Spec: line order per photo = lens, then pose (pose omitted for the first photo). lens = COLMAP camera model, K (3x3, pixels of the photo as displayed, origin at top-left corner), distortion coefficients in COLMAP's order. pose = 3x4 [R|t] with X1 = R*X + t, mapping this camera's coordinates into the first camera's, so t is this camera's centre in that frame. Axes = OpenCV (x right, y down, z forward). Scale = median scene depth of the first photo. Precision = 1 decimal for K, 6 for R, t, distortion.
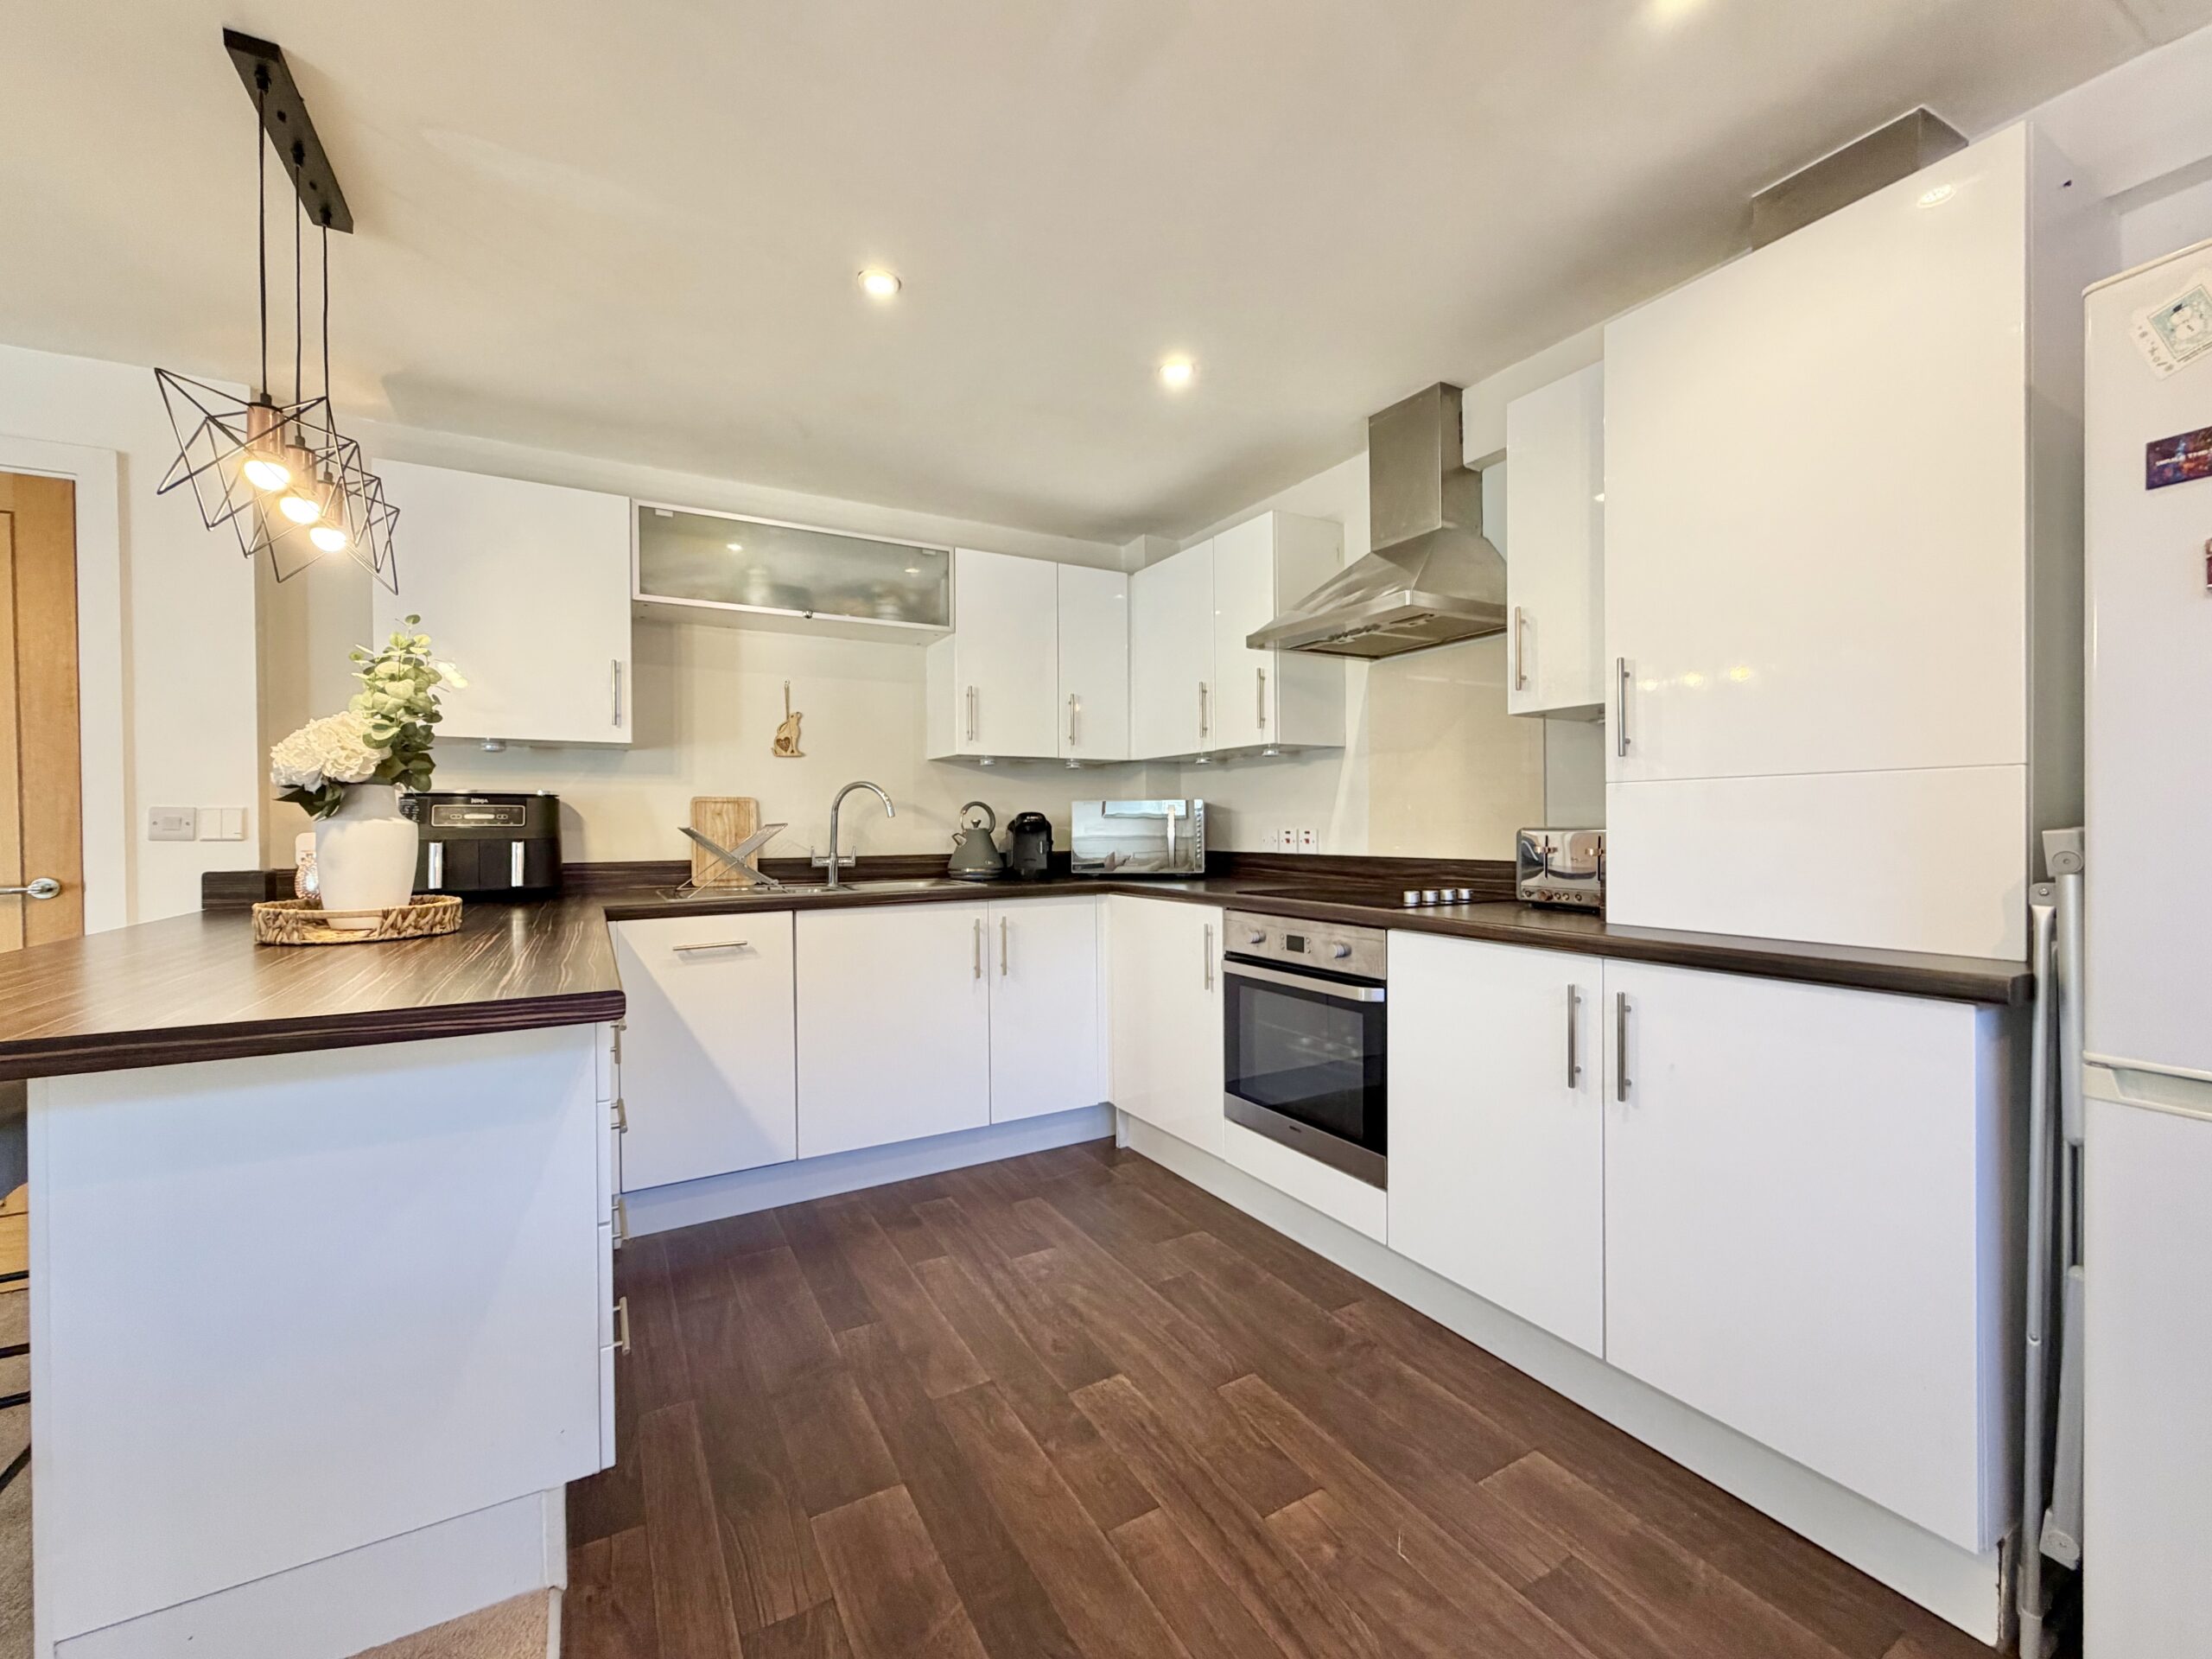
lens RADIAL K [[900.4, 0, 1098.3], [0, 900.4, 829.8], [0, 0, 1]] dist [-0.001336, 0.000041]
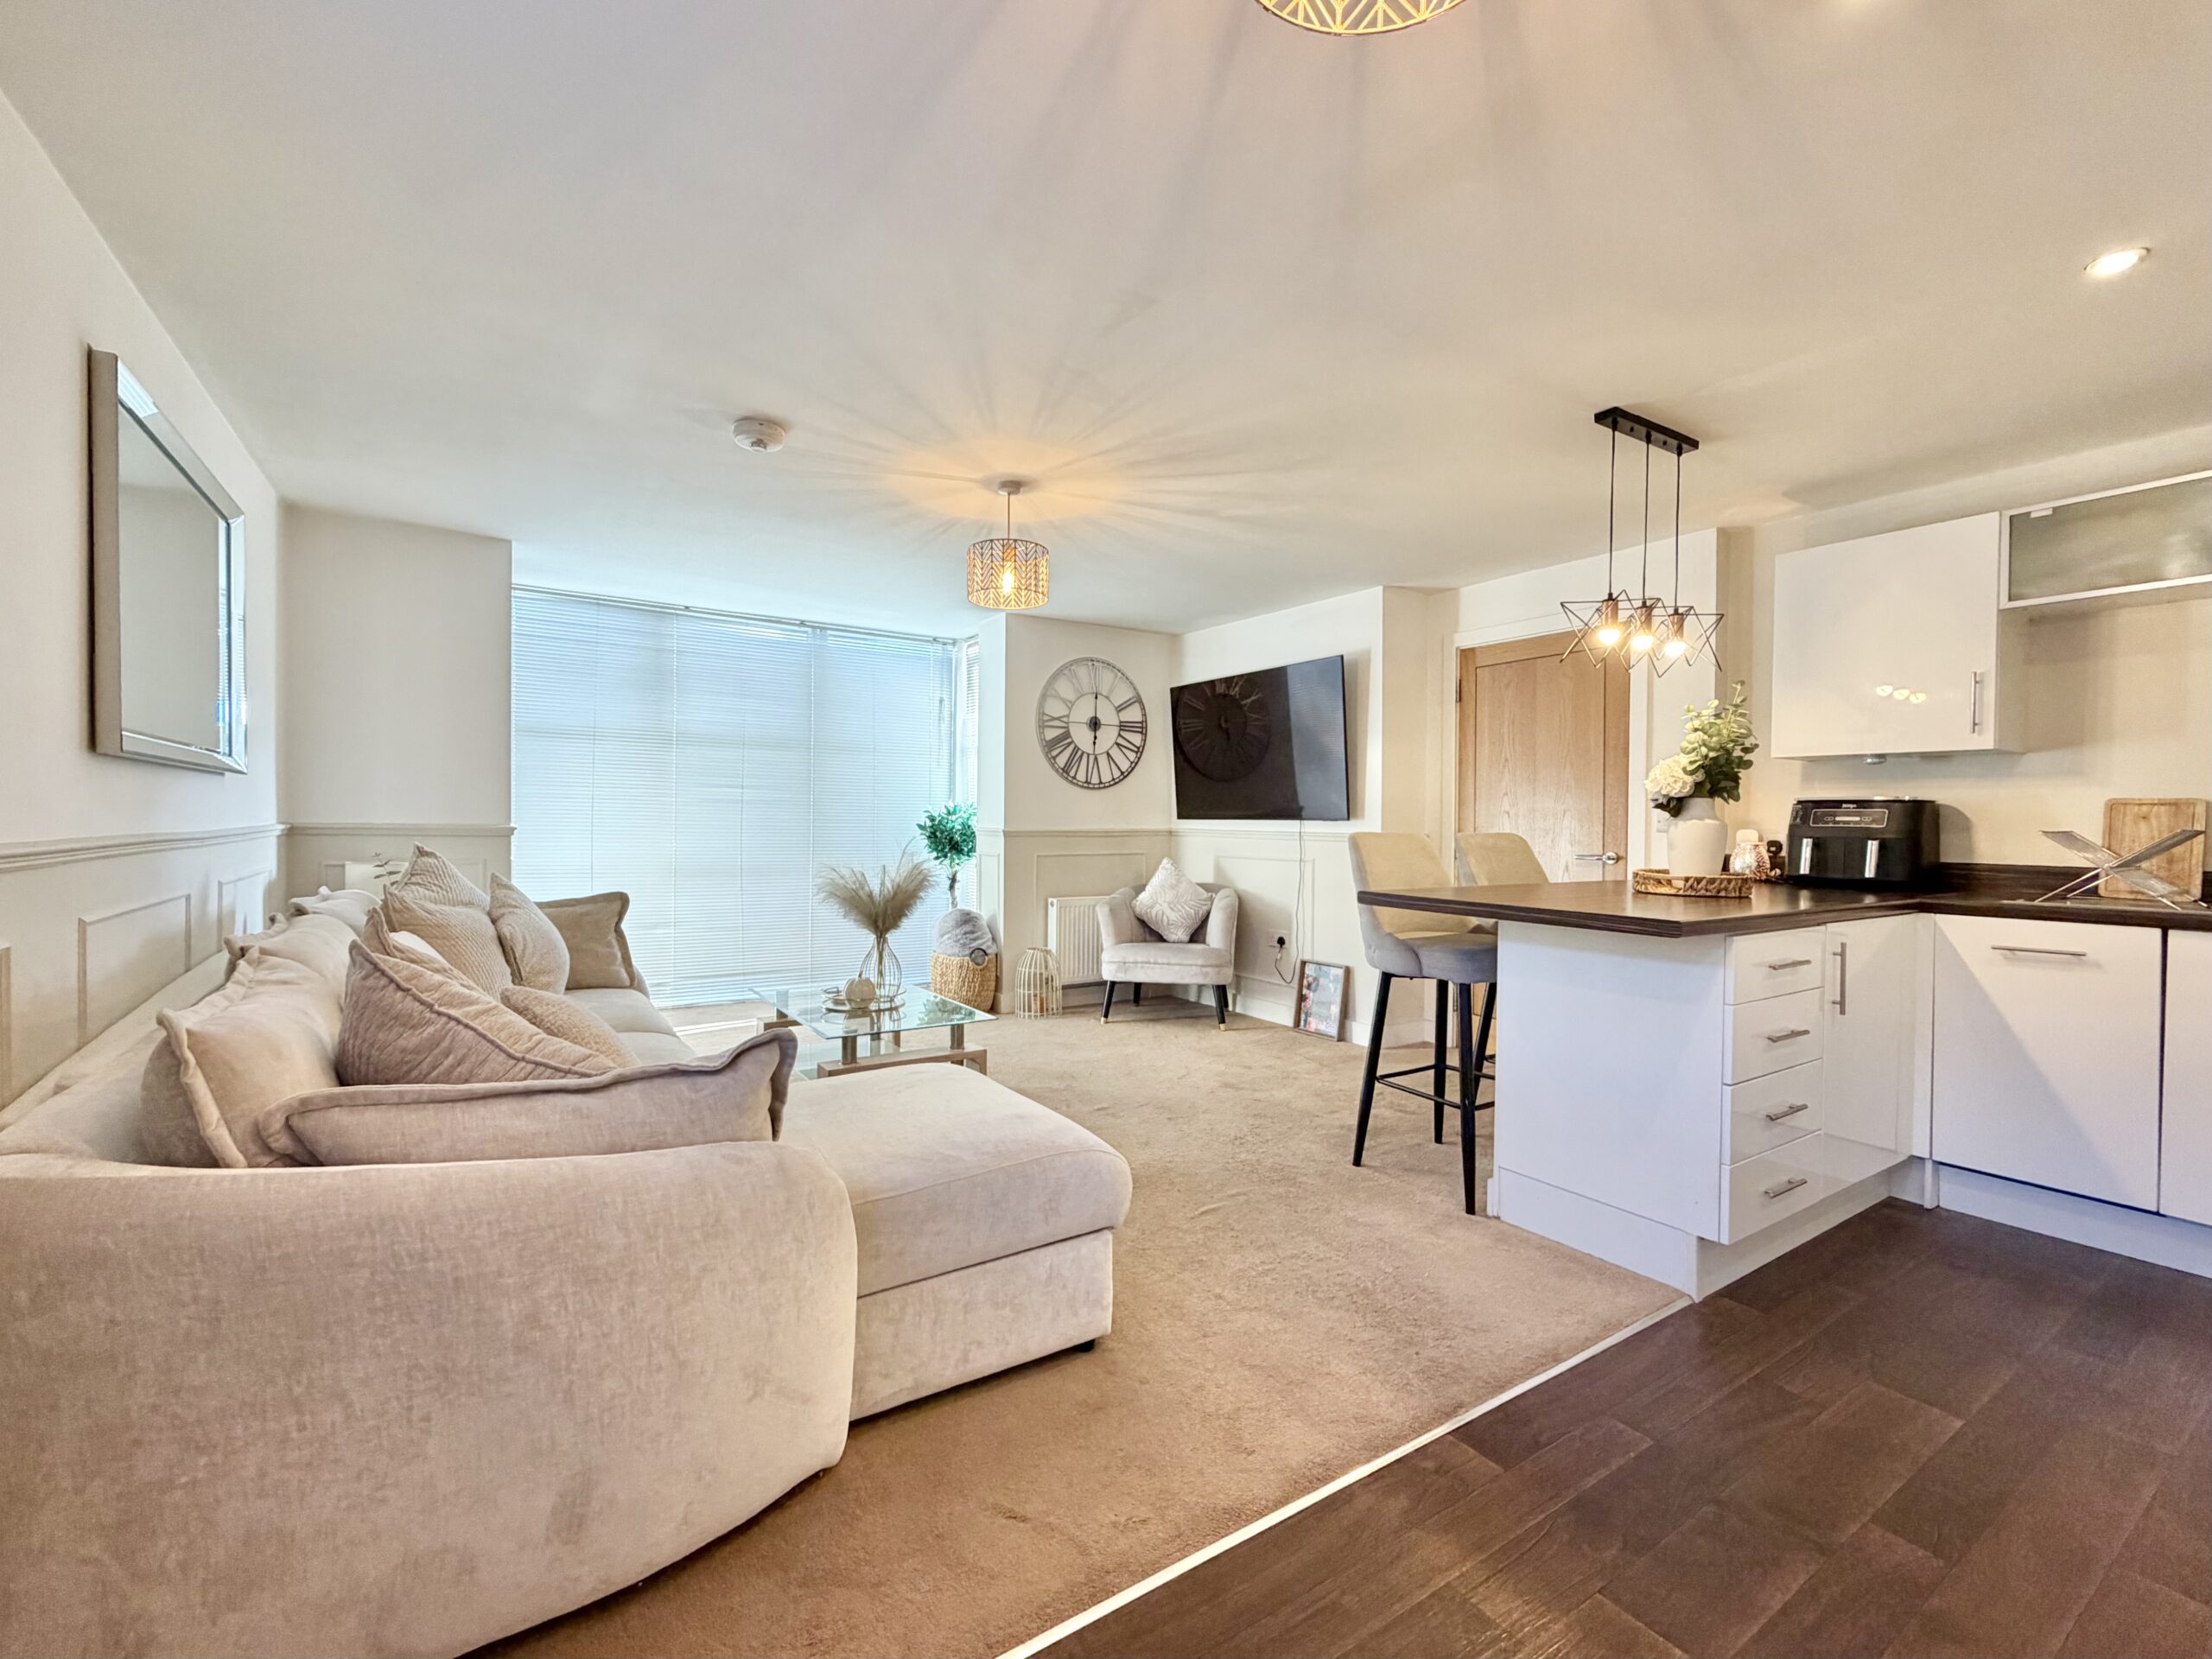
lens RADIAL K [[900.4, 0, 1098.9], [0, 900.4, 825.5], [0, 0, 1]] dist [-0.001336, 0.000041]
pose [[0.051732, 0.016250, -0.998529, 0.486706], [-0.021093, 0.999662, 0.015176, -0.002447], [0.998438, 0.020277, 0.052057, -0.083487]]
